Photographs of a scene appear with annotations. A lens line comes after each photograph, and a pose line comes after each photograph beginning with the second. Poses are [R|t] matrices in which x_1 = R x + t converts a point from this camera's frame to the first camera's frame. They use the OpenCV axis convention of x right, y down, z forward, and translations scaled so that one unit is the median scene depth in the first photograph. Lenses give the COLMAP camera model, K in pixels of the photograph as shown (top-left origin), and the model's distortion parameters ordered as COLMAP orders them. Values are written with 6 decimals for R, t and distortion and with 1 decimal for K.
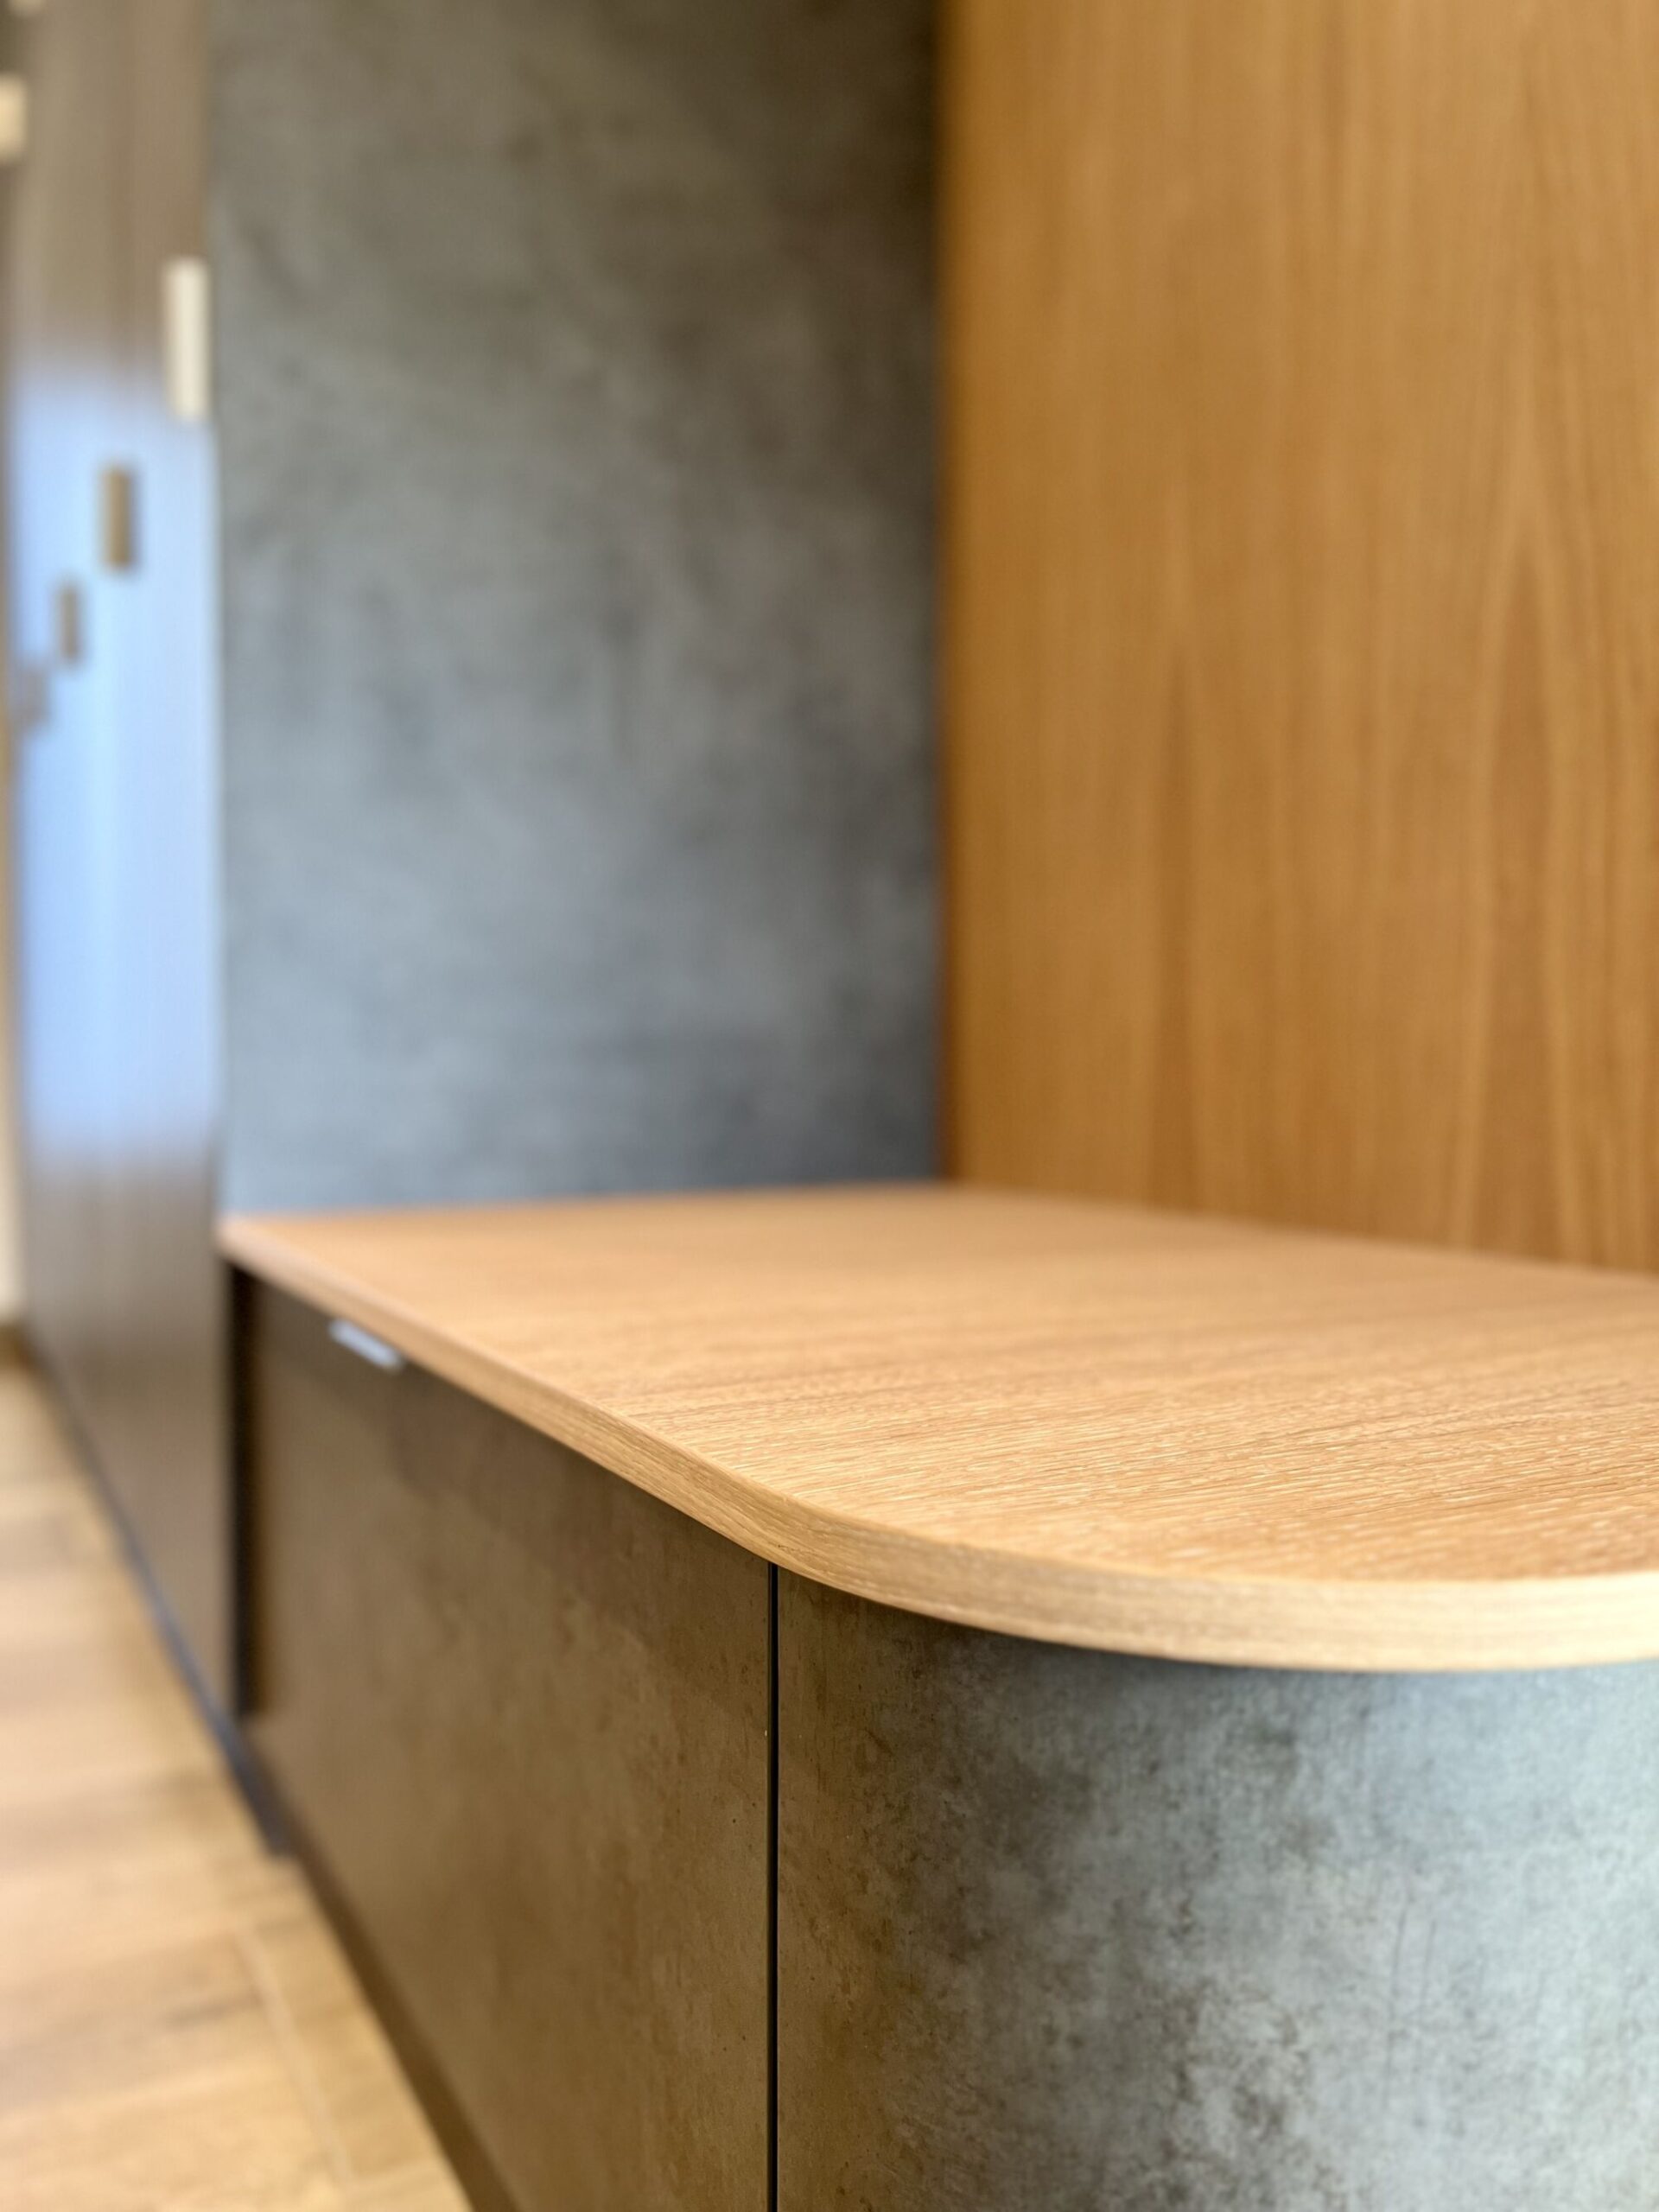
lens RADIAL K [[1676.1, 0, 829.5], [0, 1676.1, 1106.0], [0, 0, 1]] dist [0.005004, -0.004680]
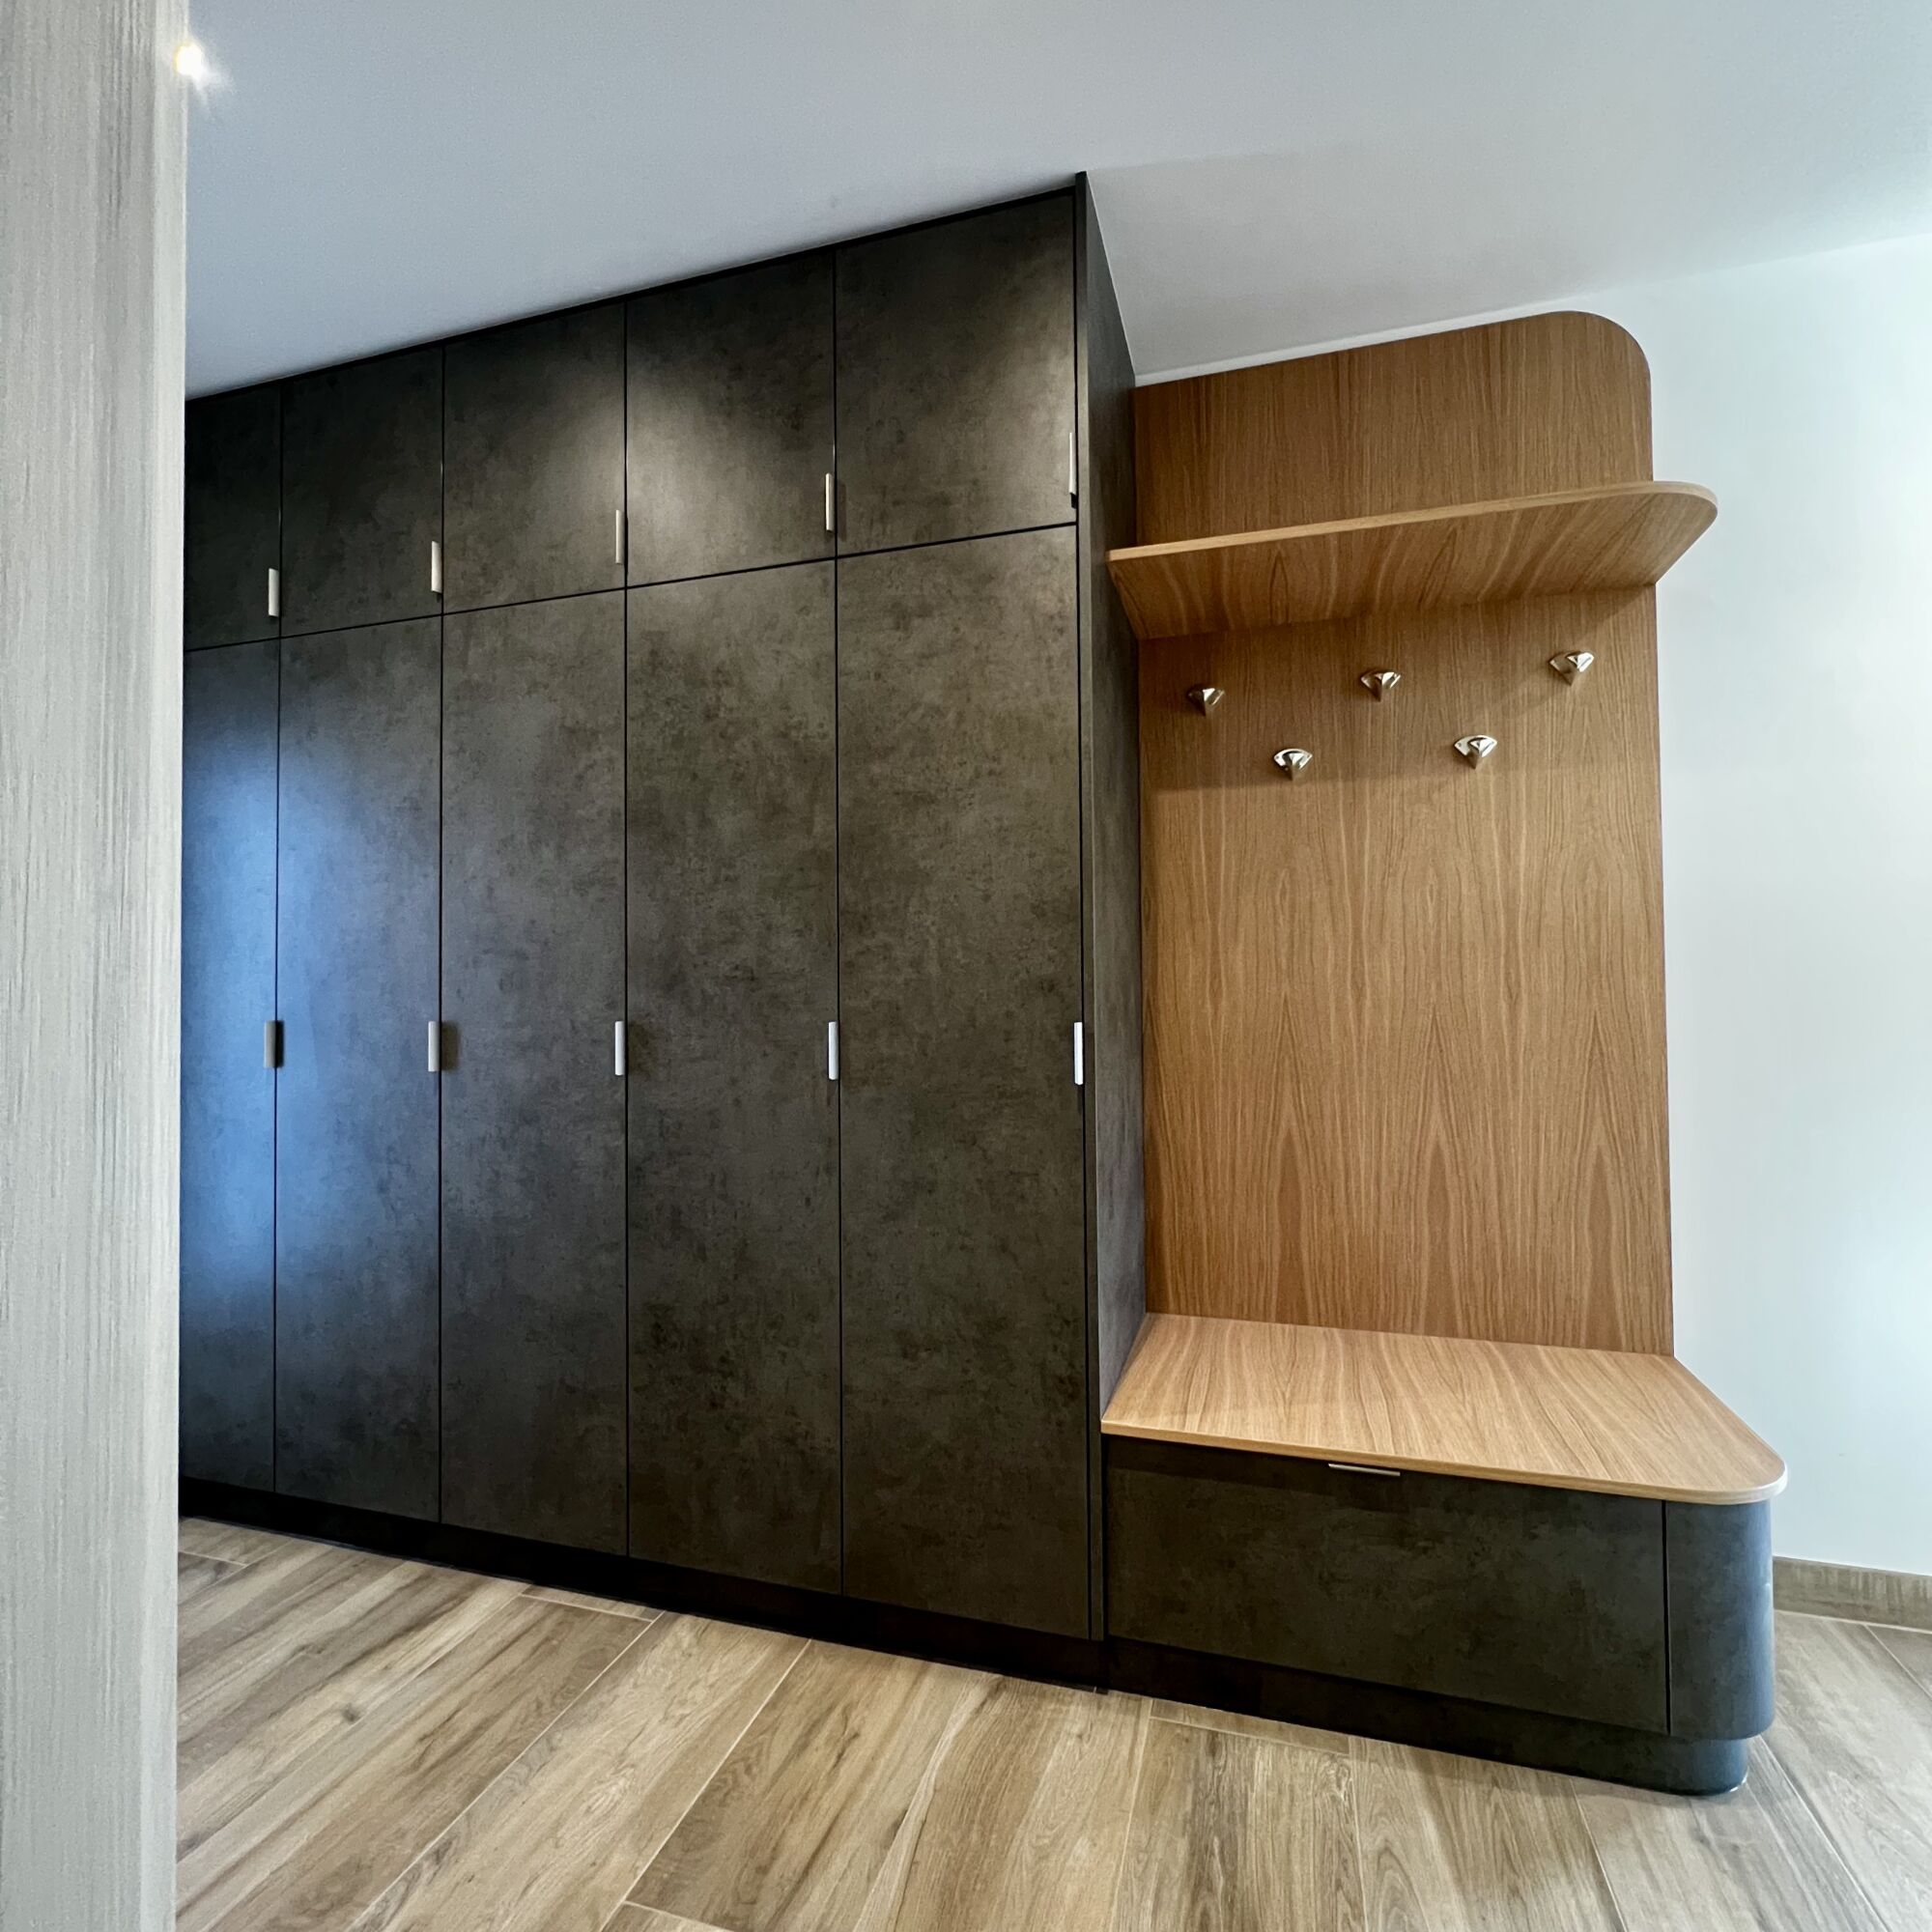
lens RADIAL K [[1035.4, 0, 966.0], [0, 1035.4, 966.0], [0, 0, 1]] dist [0.002050, 0.002826]
pose [[0.726155, 0.001973, 0.687528, -1.724669], [0.034883, 0.998602, -0.039709, -0.602117], [-0.686645, 0.052818, 0.725072, 0.036230]]
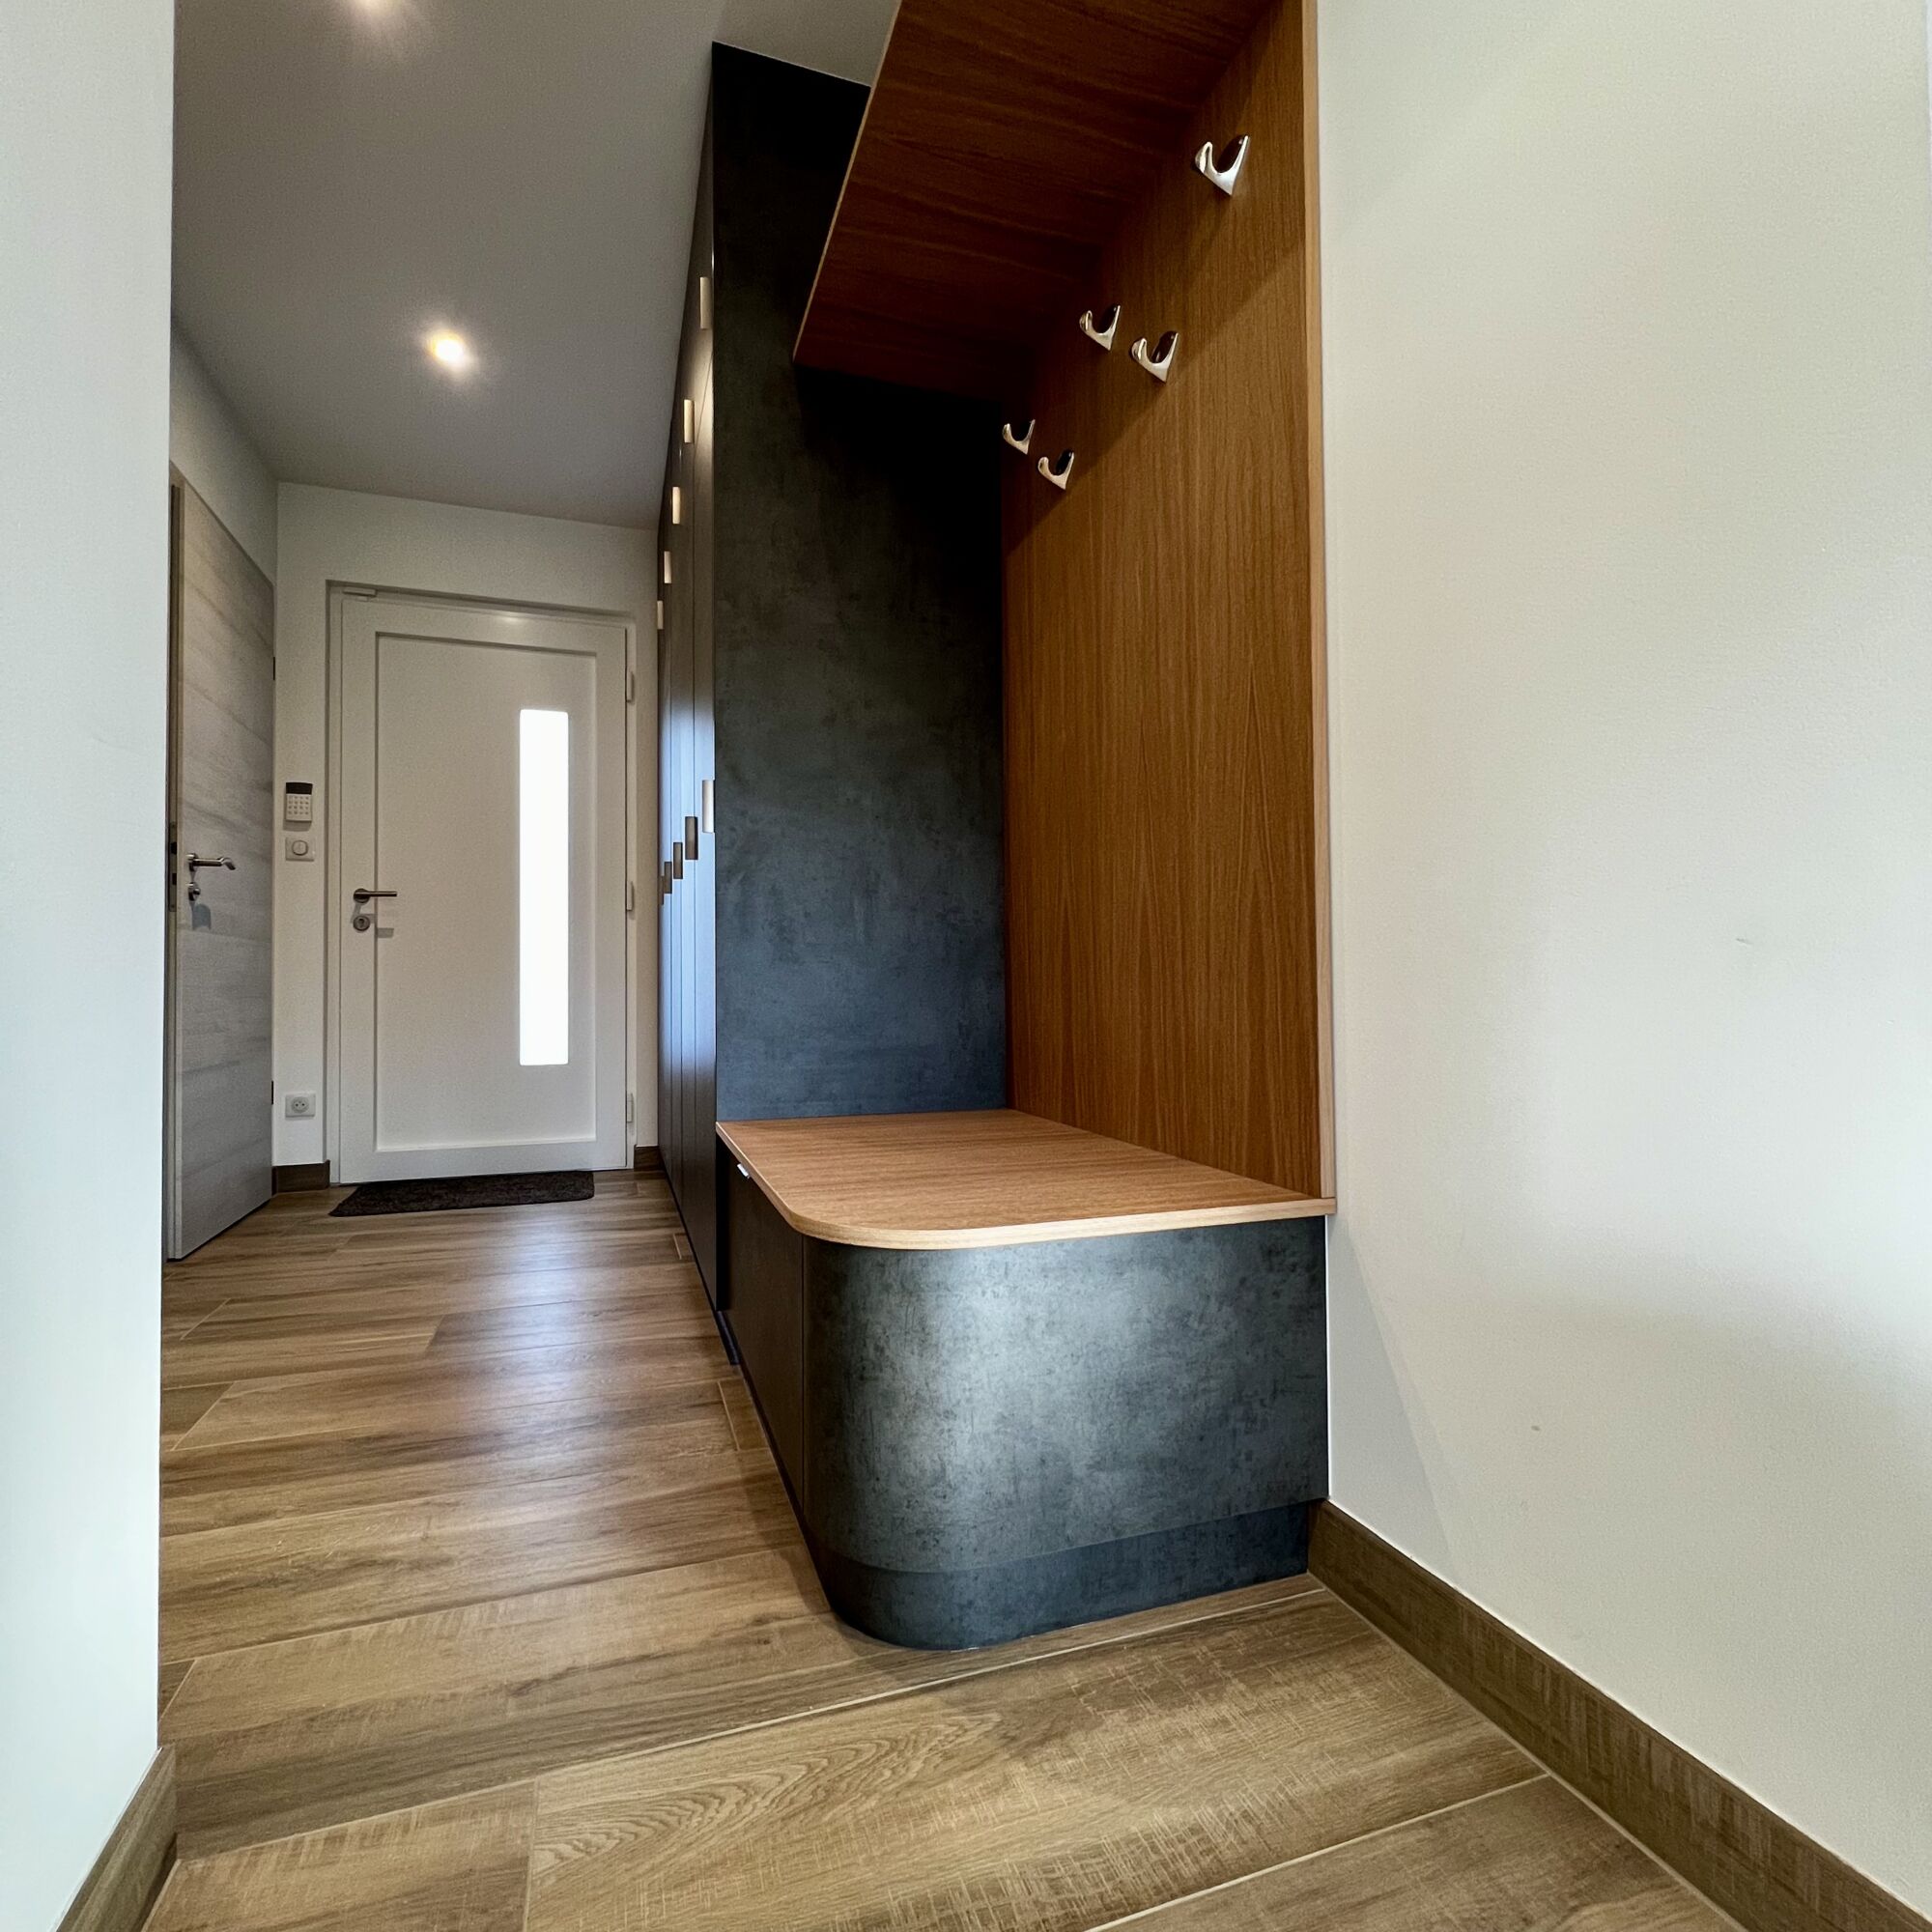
lens RADIAL K [[1024.9, 0, 966.0], [0, 1024.9, 966.0], [0, 0, 1]] dist [-0.001997, 0.000708]
pose [[0.984842, -0.012075, -0.173033, 0.376356], [0.002864, 0.998570, -0.053381, -0.109875], [0.173430, 0.052077, 0.983468, -0.666949]]
